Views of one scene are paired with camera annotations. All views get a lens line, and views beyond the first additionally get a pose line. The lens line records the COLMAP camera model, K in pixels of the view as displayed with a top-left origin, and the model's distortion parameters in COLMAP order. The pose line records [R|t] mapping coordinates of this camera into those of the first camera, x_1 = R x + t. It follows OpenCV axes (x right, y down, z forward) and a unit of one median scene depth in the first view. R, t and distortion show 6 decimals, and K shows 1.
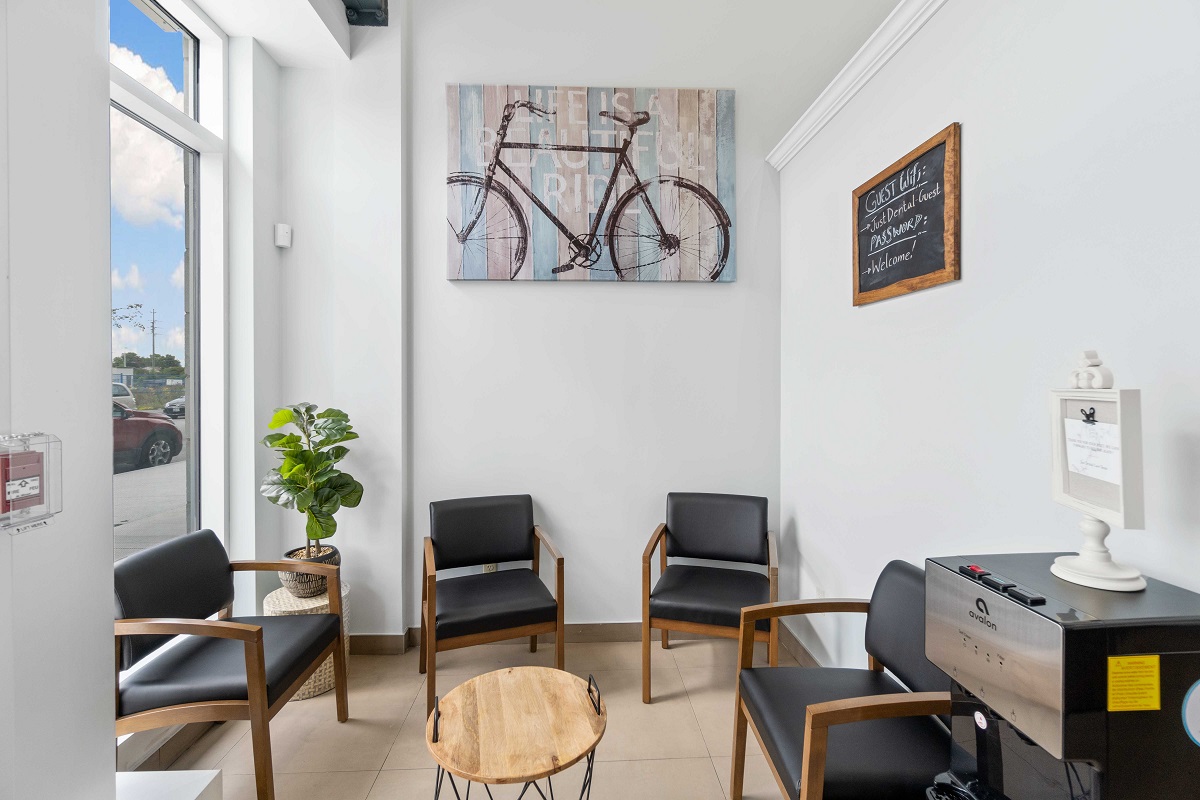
lens RADIAL K [[521.7, 0, 601.6], [0, 521.7, 383.4], [0, 0, 1]] dist [-0.000881, -0.000145]
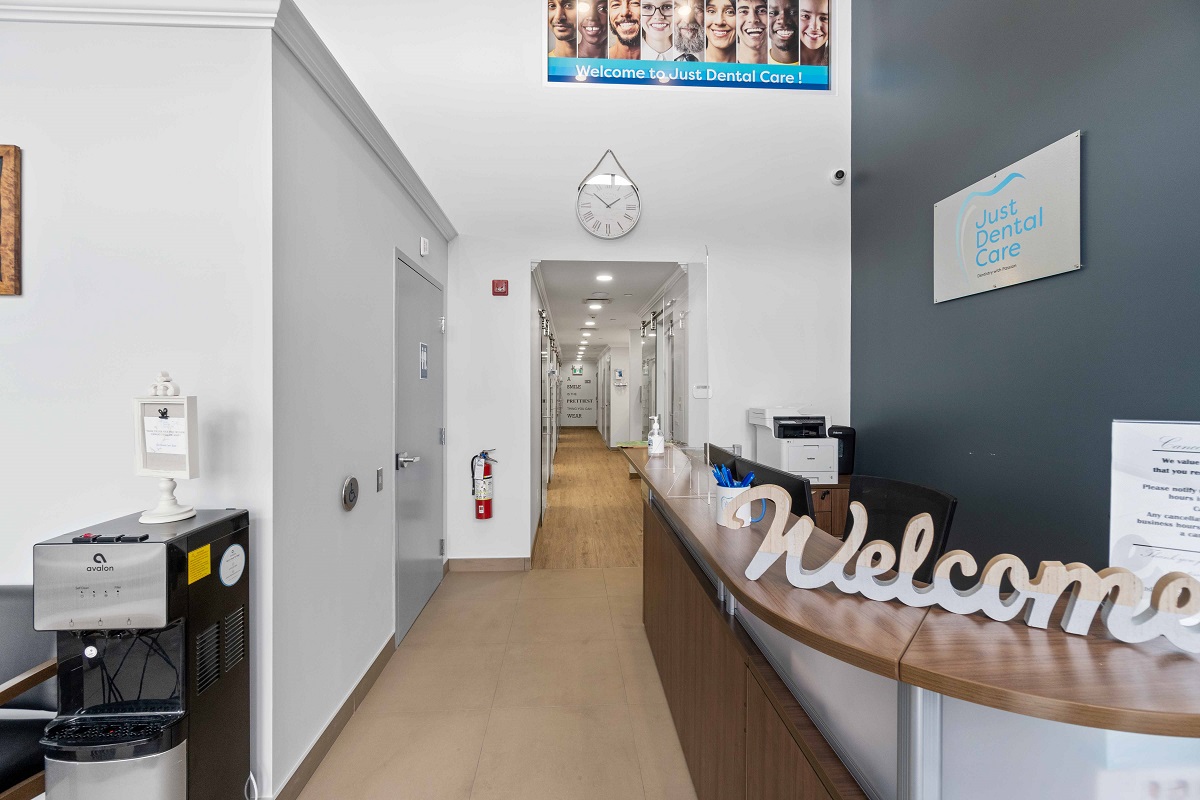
lens RADIAL K [[521.7, 0, 598.5], [0, 521.7, 395.1], [0, 0, 1]] dist [-0.000881, -0.000145]
pose [[-0.002036, -0.007664, 0.999969, -0.614626], [0.001228, 0.999970, 0.007666, -0.002835], [-0.999997, 0.001244, -0.002027, -0.285179]]
